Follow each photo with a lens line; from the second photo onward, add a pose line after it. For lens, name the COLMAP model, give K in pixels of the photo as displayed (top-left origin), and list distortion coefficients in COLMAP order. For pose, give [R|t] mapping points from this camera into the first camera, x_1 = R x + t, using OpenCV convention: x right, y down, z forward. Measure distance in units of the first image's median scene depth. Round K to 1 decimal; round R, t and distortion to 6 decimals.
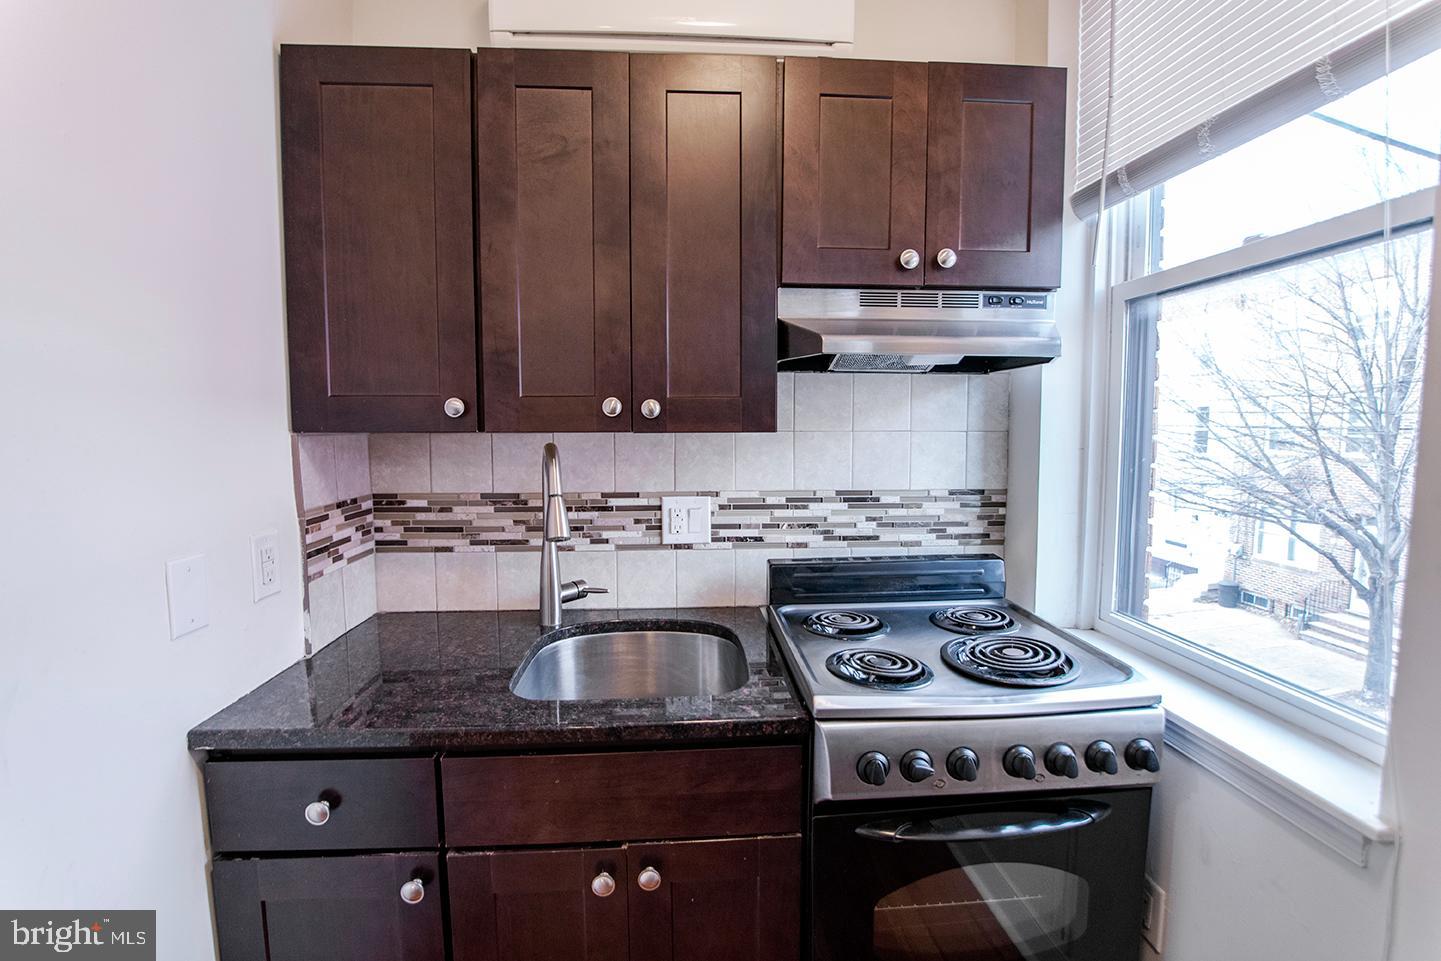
lens RADIAL K [[638.2, 0, 720.5], [0, 638.2, 480.5], [0, 0, 1]] dist [-0.035697, 0.000162]
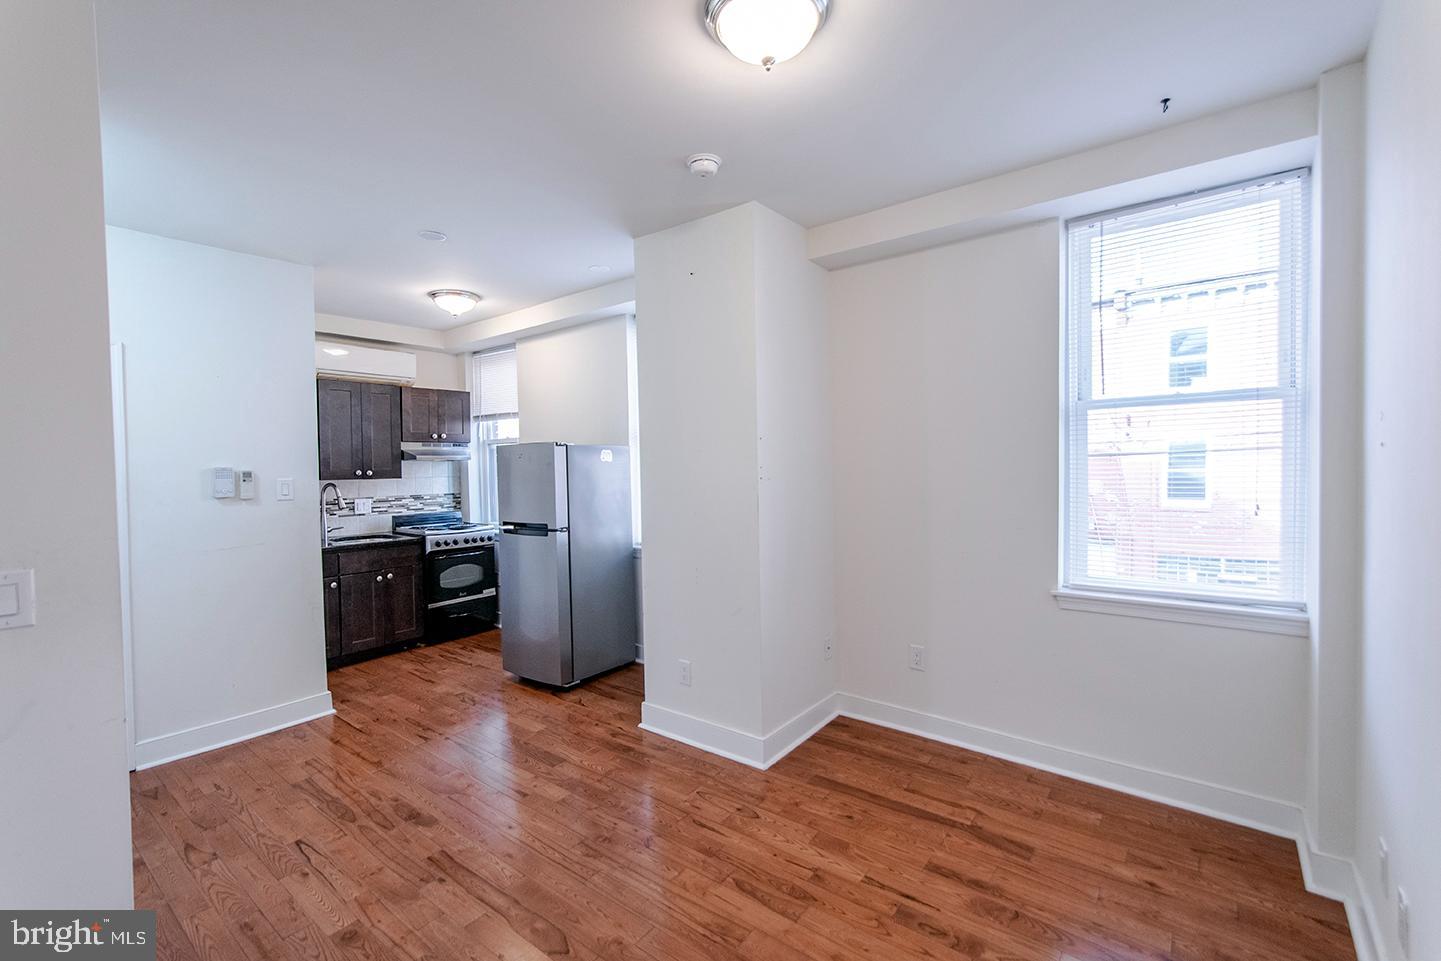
lens RADIAL K [[627.7, 0, 720.5], [0, 627.7, 480.5], [0, 0, 1]] dist [0.001467, 0.000445]
pose [[0.676230, -0.025171, 0.736260, -1.286083], [0.073342, 0.996751, -0.033286, 0.188388], [-0.733030, 0.076508, 0.675879, -2.738293]]
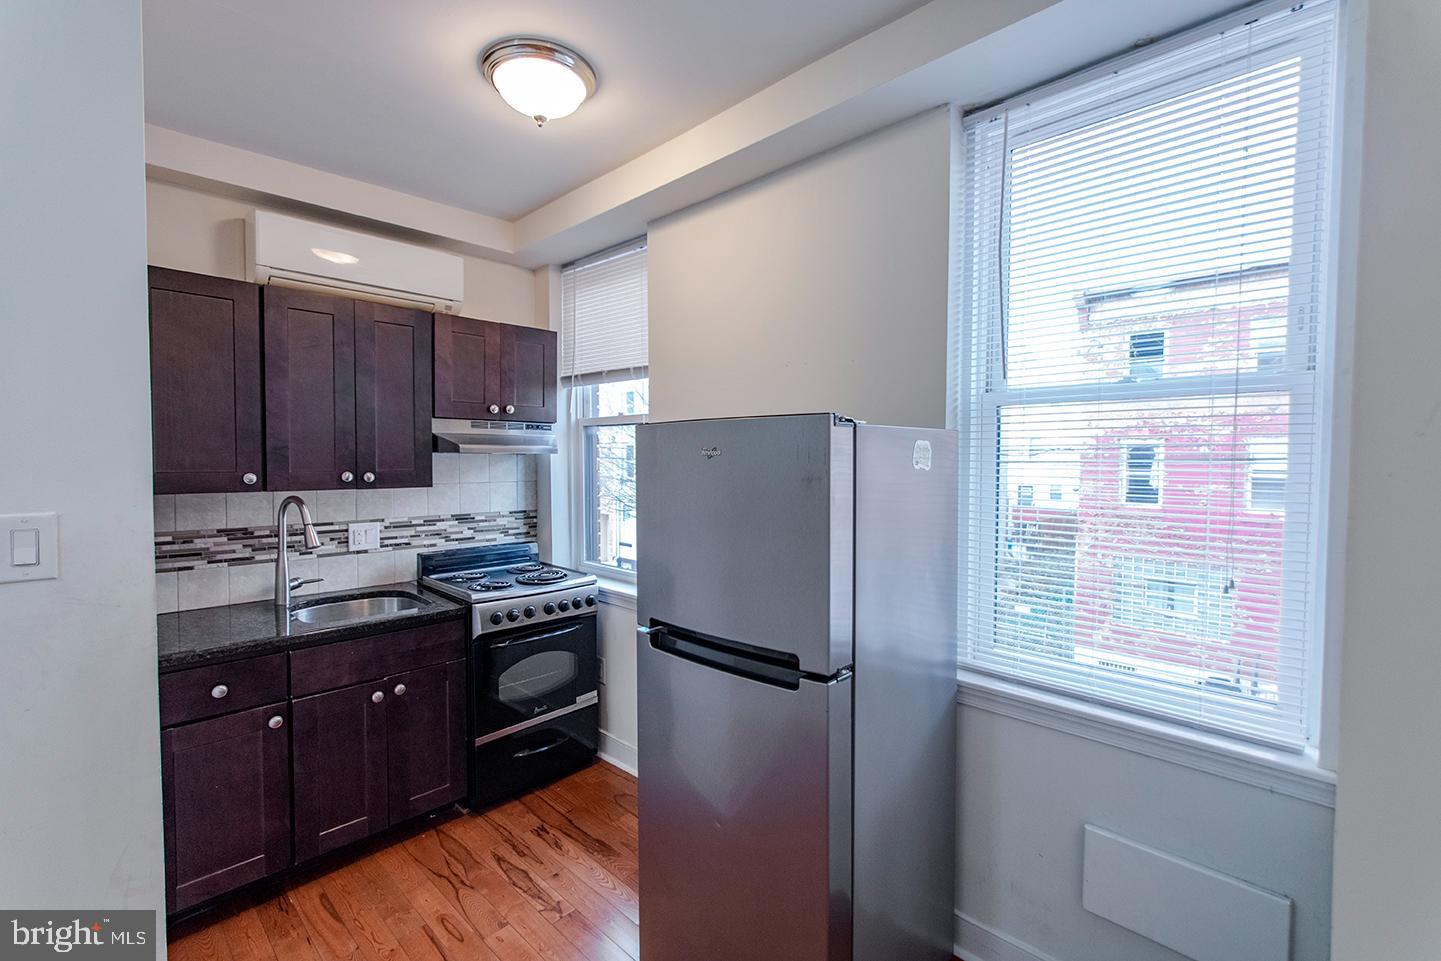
lens RADIAL K [[627.7, 0, 720.5], [0, 627.7, 480.5], [0, 0, 1]] dist [0.001467, 0.000445]
pose [[0.742982, -0.019602, 0.669025, -0.525942], [0.049091, 0.998475, -0.025263, 0.000746], [-0.667509, 0.051613, 0.742811, -1.033758]]
